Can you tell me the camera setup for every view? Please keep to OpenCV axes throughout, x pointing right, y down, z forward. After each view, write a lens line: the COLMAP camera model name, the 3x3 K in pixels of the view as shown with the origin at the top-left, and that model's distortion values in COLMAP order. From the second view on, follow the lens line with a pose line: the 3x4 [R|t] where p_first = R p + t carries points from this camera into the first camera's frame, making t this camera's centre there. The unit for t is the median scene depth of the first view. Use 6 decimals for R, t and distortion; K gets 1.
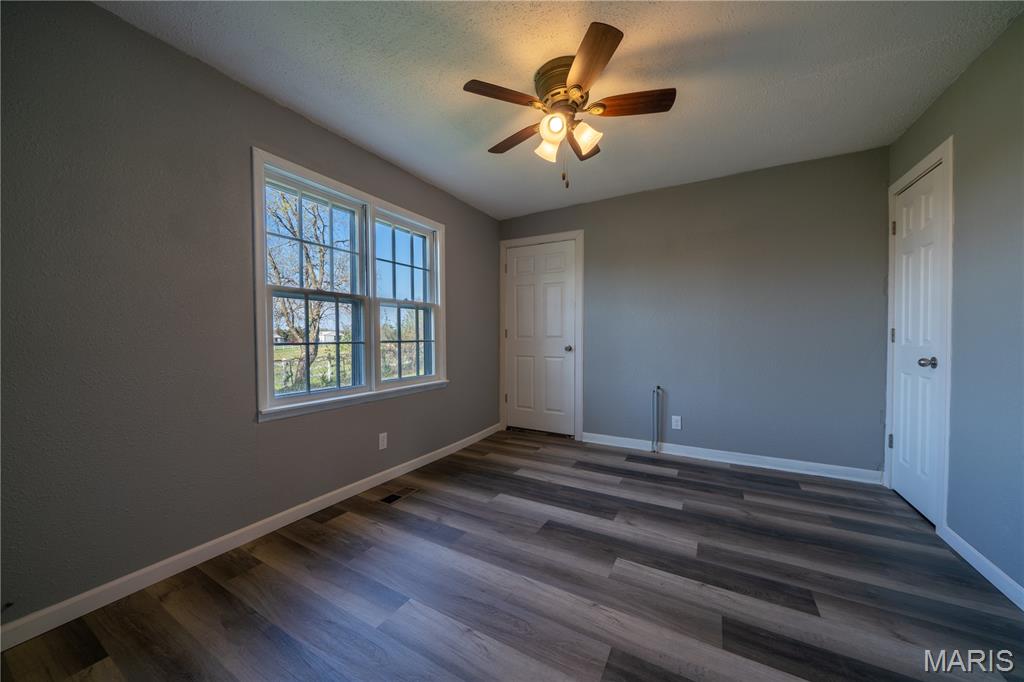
lens RADIAL K [[368.8, 0, 512.0], [0, 368.8, 341.0], [0, 0, 1]] dist [-0.000291, -0.000026]
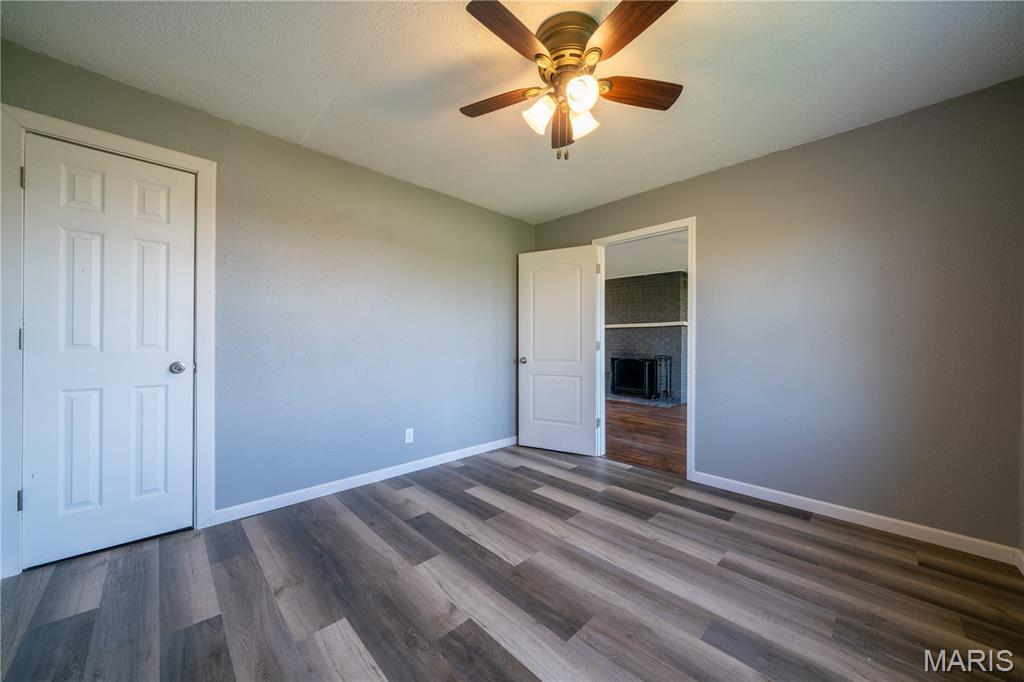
lens RADIAL K [[368.8, 0, 512.0], [0, 368.8, 341.0], [0, 0, 1]] dist [-0.000291, -0.000026]
pose [[-0.960781, -0.005116, 0.277262, 0.024136], [-0.001756, 0.999922, 0.012366, -0.024889], [-0.277304, 0.011394, -0.960715, 1.968578]]
